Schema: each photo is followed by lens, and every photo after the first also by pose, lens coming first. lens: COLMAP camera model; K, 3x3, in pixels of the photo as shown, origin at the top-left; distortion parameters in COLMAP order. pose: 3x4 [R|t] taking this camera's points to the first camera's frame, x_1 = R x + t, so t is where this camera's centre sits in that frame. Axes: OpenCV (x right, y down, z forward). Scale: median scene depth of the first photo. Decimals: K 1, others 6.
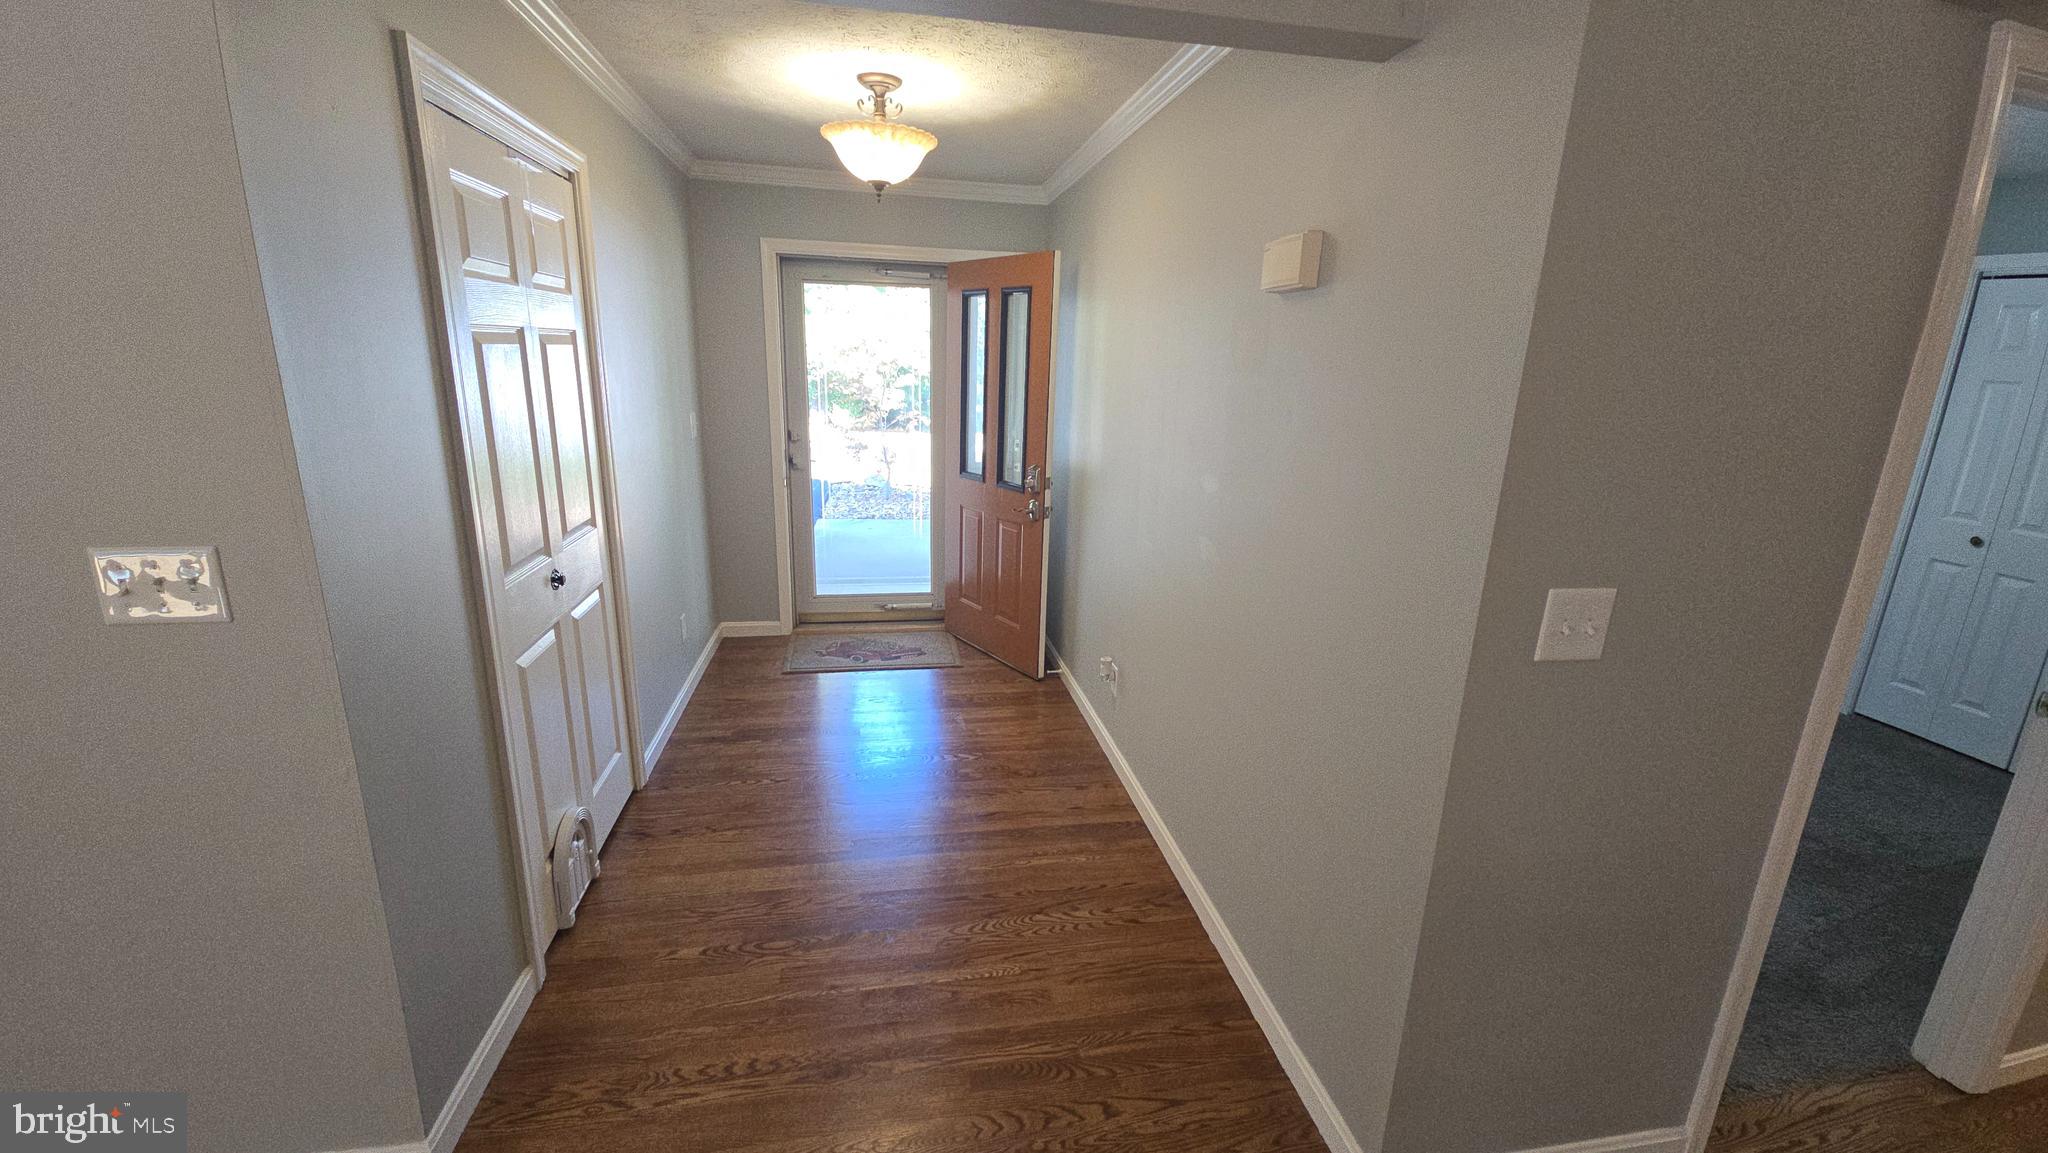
lens RADIAL K [[831.9, 0, 1033.0], [0, 831.9, 573.1], [0, 0, 1]] dist [0.002318, -0.000607]
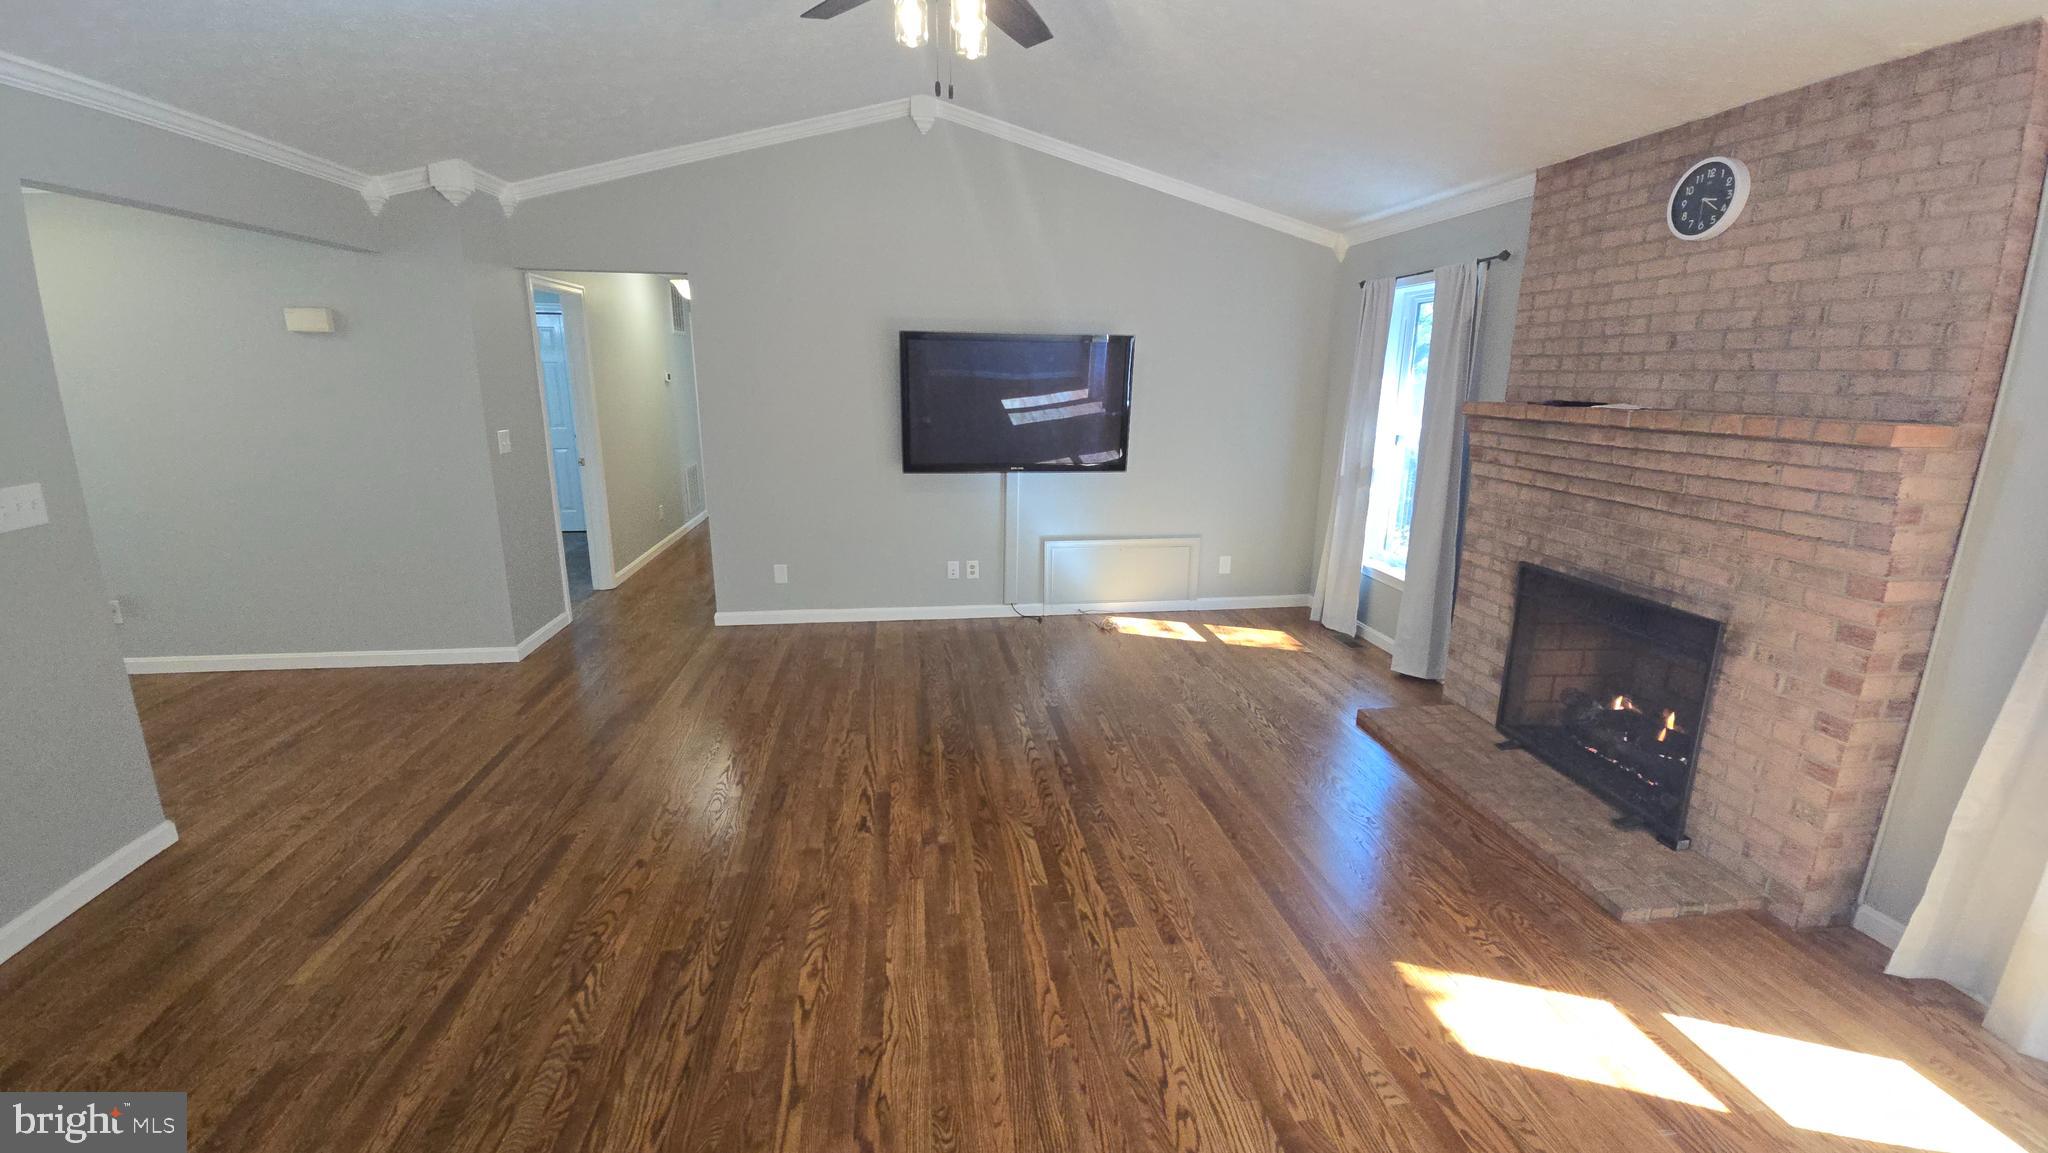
lens RADIAL K [[831.9, 0, 1033.0], [0, 831.9, 573.1], [0, 0, 1]] dist [0.002318, -0.000607]
pose [[0.031417, -0.268098, 0.962879, -2.105796], [0.247976, 0.935326, 0.252335, 0.185811], [-0.968257, 0.230843, 0.095867, -0.986740]]
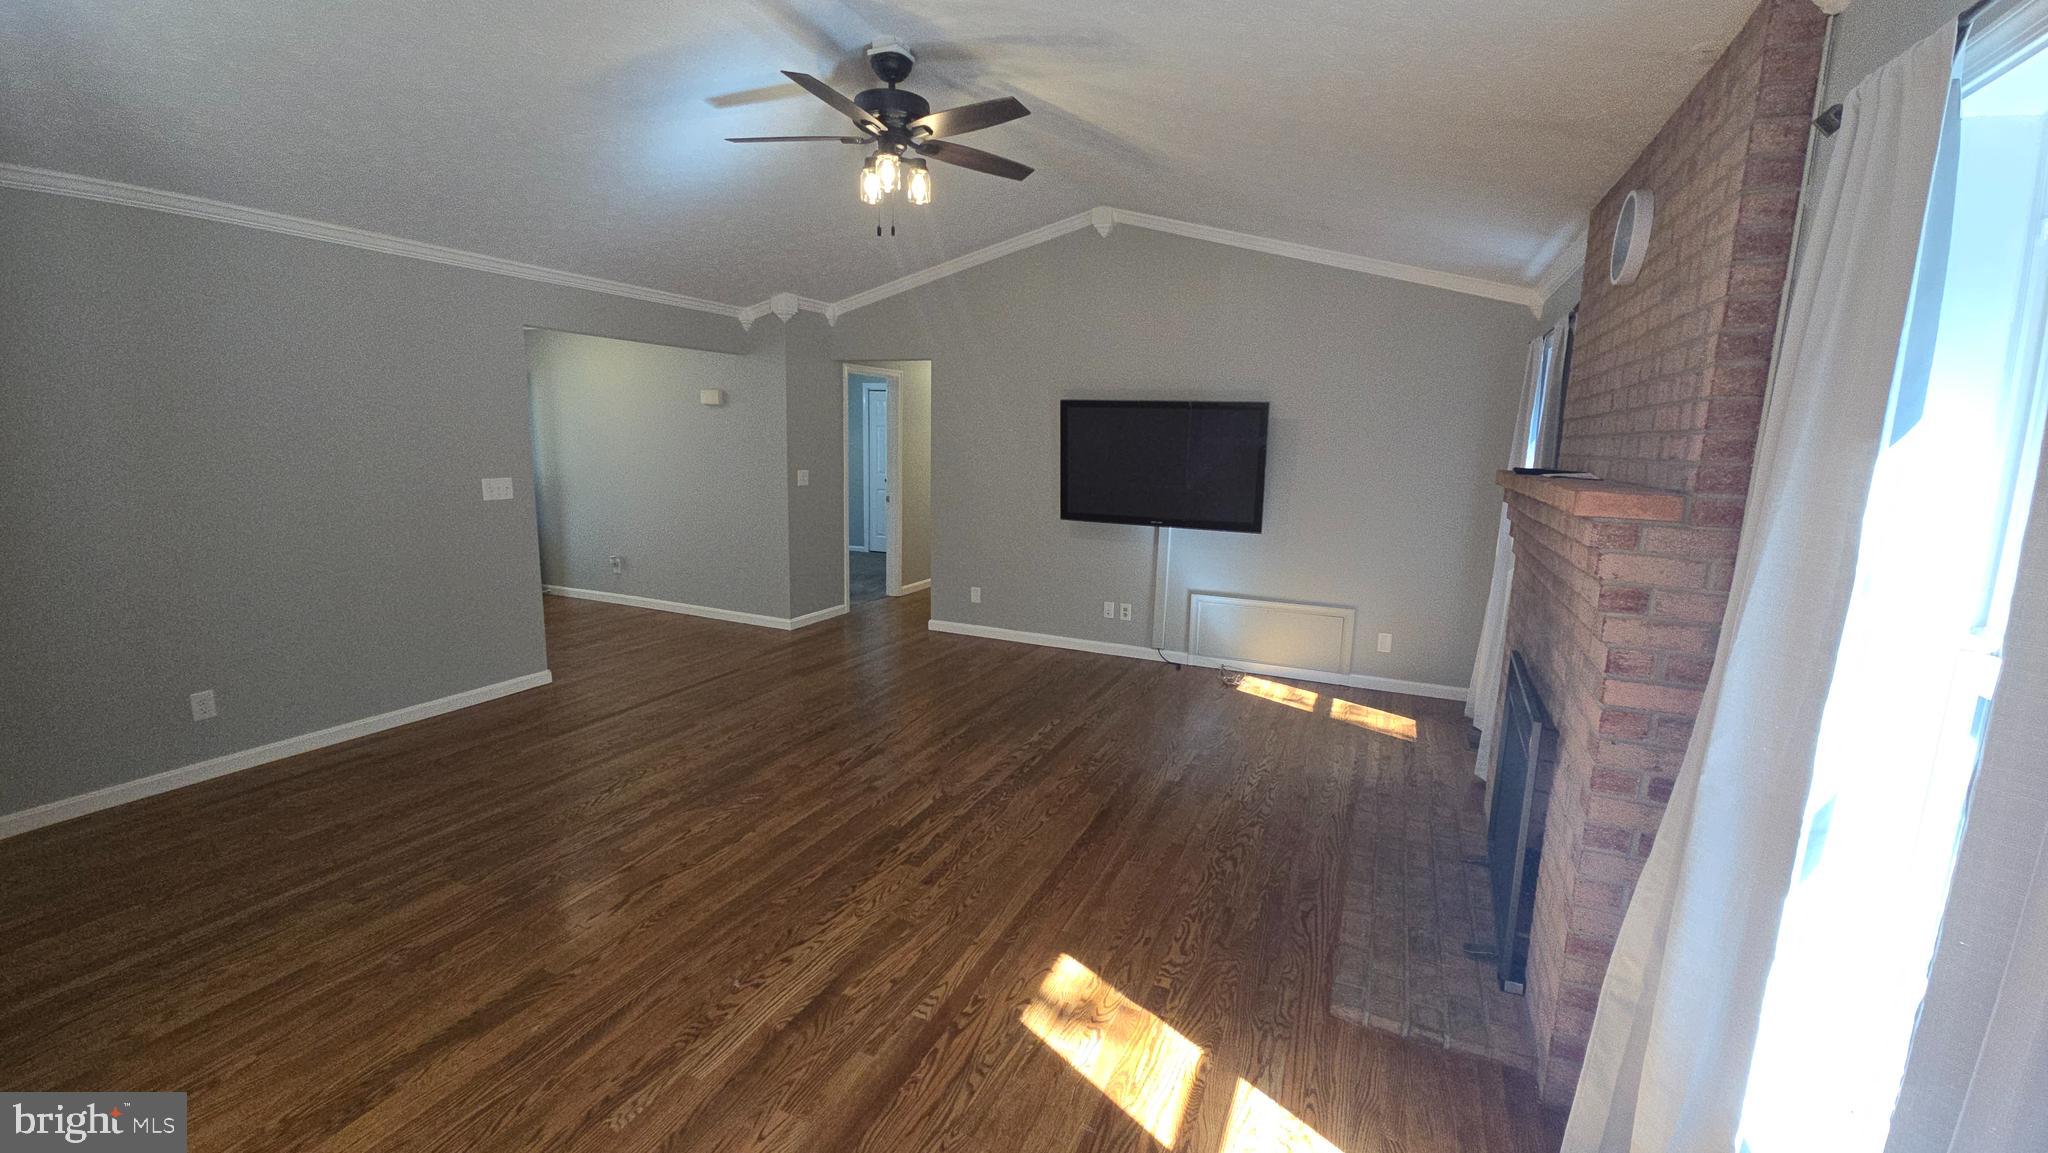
lens RADIAL K [[831.9, 0, 1033.0], [0, 831.9, 573.1], [0, 0, 1]] dist [0.002318, -0.000607]
pose [[0.561318, -0.154737, 0.813006, -2.088642], [0.206064, 0.977559, 0.043784, 0.531877], [-0.801536, 0.142954, 0.580607, -2.232385]]
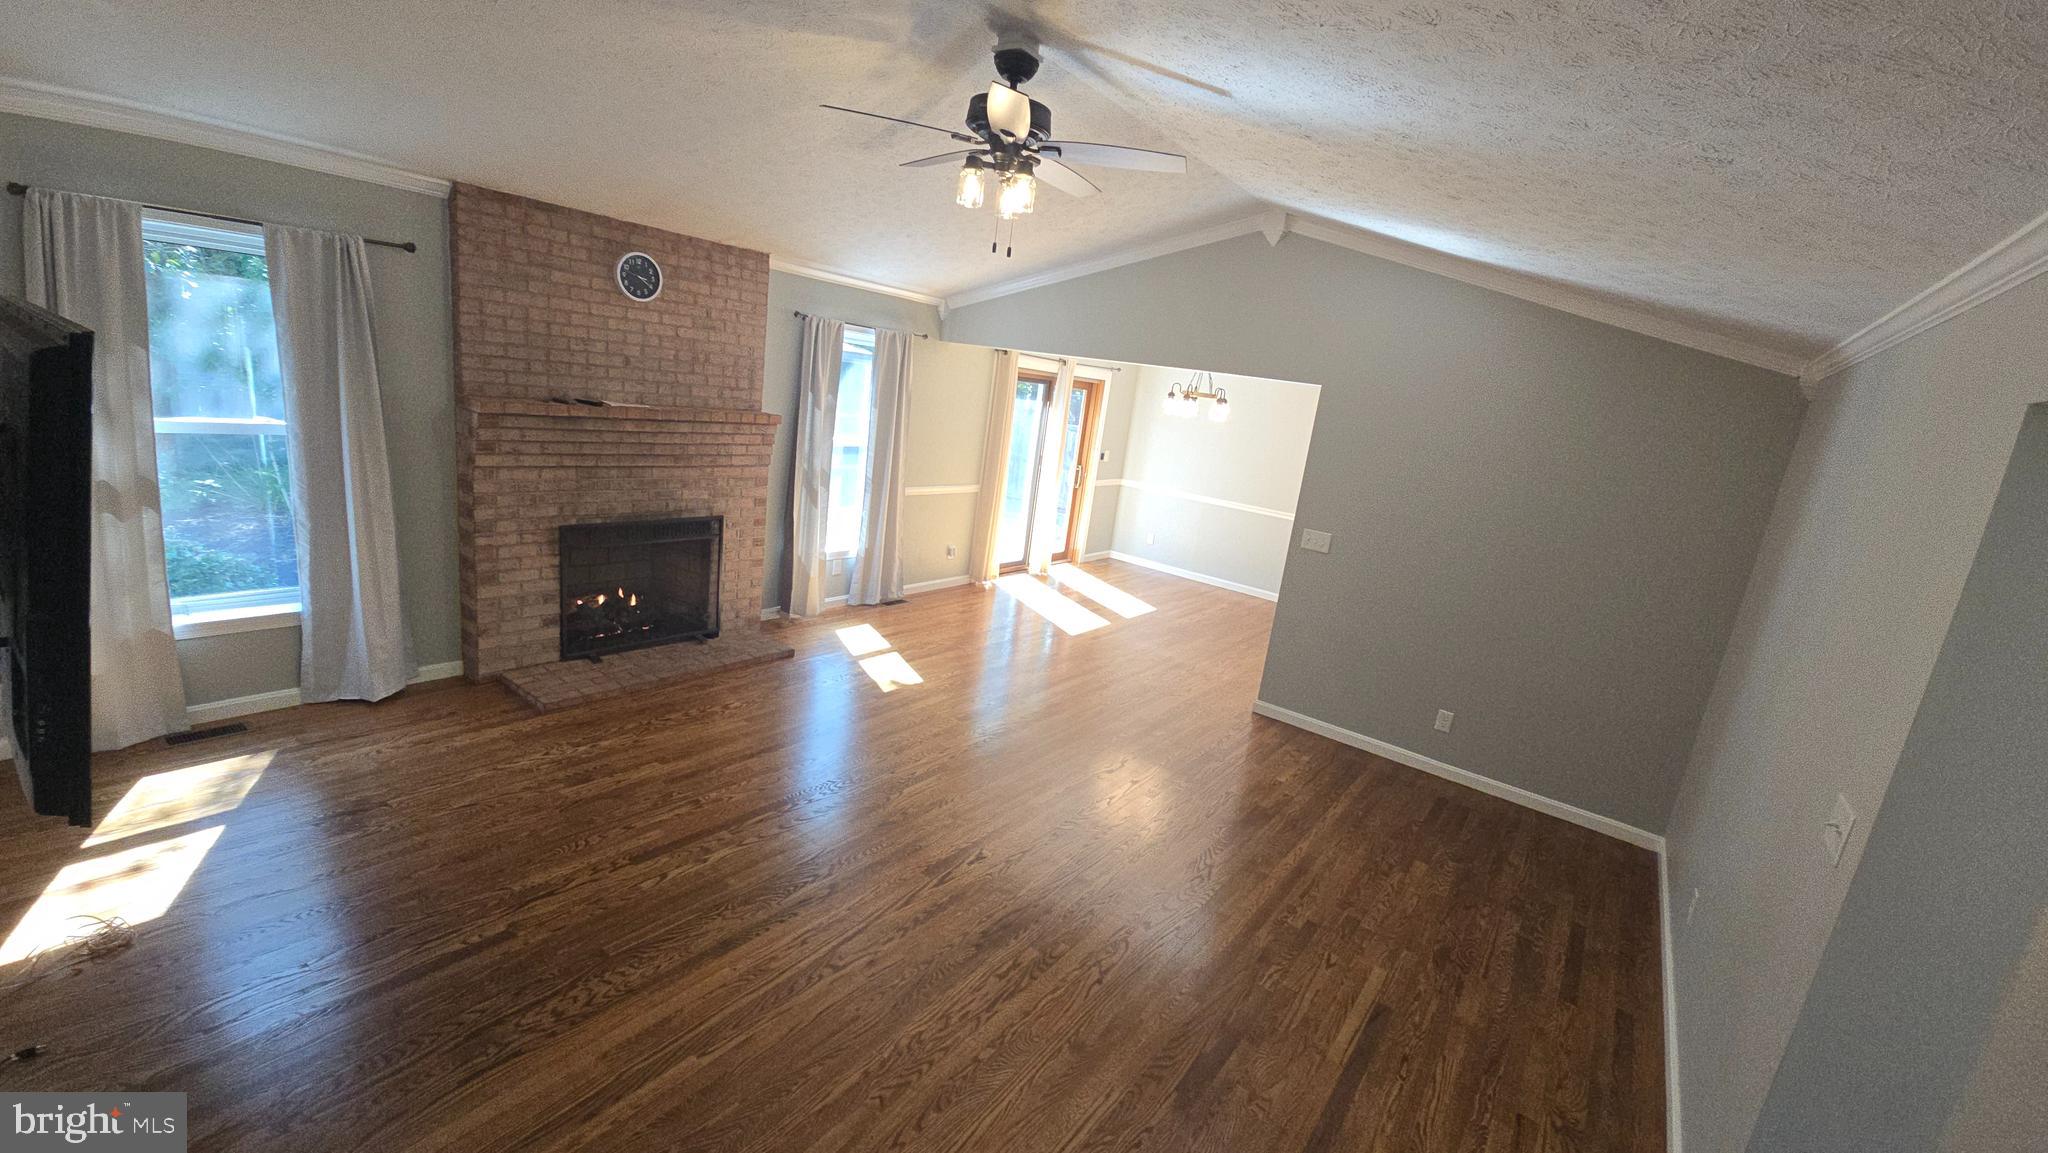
lens RADIAL K [[831.9, 0, 1033.0], [0, 831.9, 573.1], [0, 0, 1]] dist [0.002318, -0.000607]
pose [[-0.720386, 0.033440, -0.692767, 0.737023], [-0.322158, 0.868415, 0.376921, -0.360267], [0.614214, 0.494709, -0.614820, 0.644523]]
